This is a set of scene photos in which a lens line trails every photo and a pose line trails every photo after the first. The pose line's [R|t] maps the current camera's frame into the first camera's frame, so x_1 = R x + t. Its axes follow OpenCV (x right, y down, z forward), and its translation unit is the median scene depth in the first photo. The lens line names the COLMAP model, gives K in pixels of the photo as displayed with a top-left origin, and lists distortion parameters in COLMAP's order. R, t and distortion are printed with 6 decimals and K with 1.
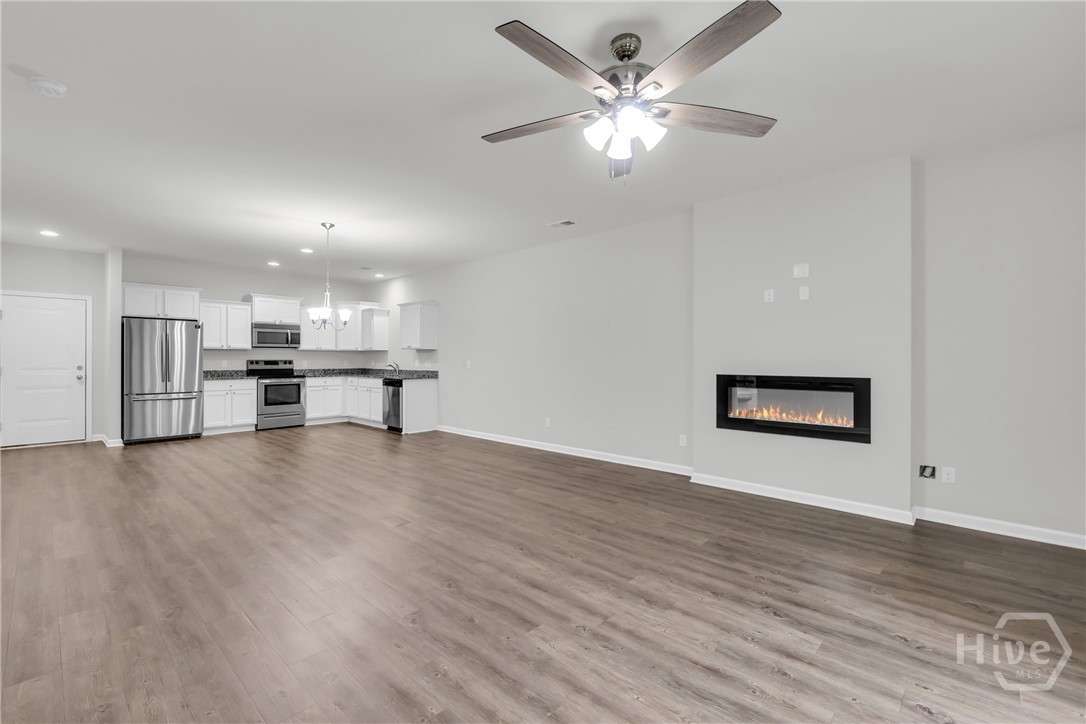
lens RADIAL K [[473.7, 0, 544.6], [0, 473.7, 360.2], [0, 0, 1]] dist [0.003393, 0.000028]
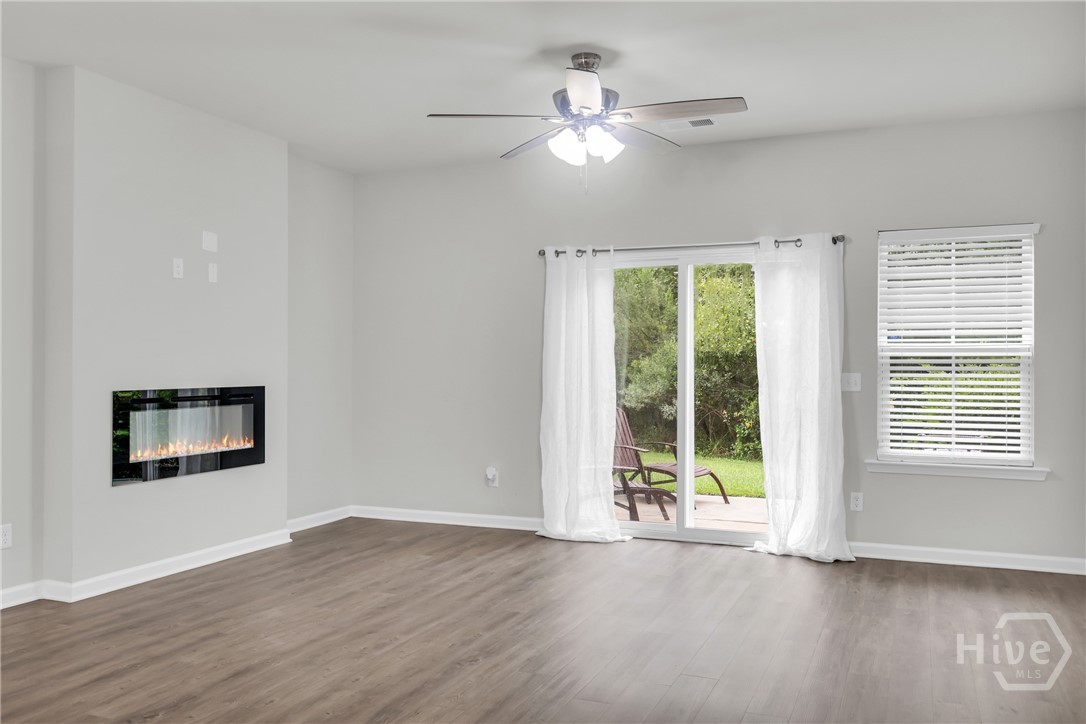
lens RADIAL K [[897.7, 0, 545.6], [0, 897.7, 357.5], [0, 0, 1]] dist [0.006044, -0.006374]
pose [[-0.357823, 0.006036, 0.933770, -0.827865], [0.000808, 0.999981, -0.006155, -0.002642], [-0.933789, -0.001448, -0.357821, 0.912687]]
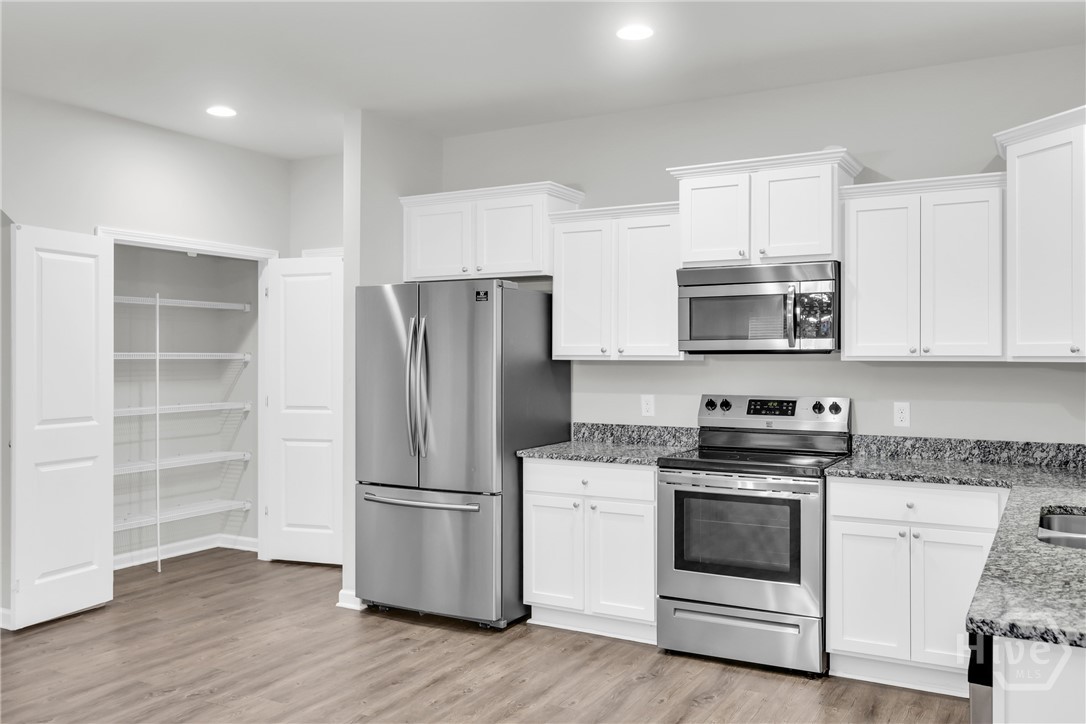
lens RADIAL K [[897.7, 0, 549.4], [0, 897.7, 356.5], [0, 0, 1]] dist [0.006044, -0.006374]
pose [[0.239389, 0.001357, -0.970923, -0.188265], [-0.002755, 0.999996, 0.000718, -0.046892], [0.970920, 0.002503, 0.239392, 1.446197]]
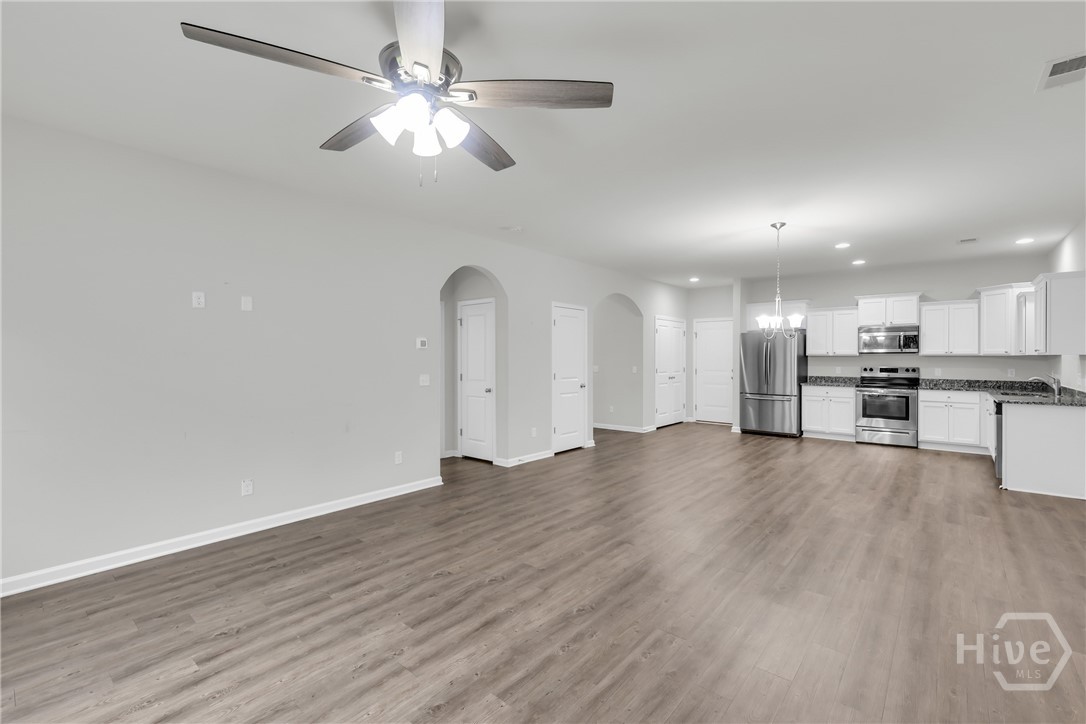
lens RADIAL K [[473.7, 0, 544.2], [0, 473.7, 359.3], [0, 0, 1]] dist [0.003393, 0.000028]
pose [[0.050596, 0.003827, -0.998712, 0.531375], [-0.002809, 0.999989, 0.003689, -0.031817], [0.998715, 0.002619, 0.050606, 0.605696]]
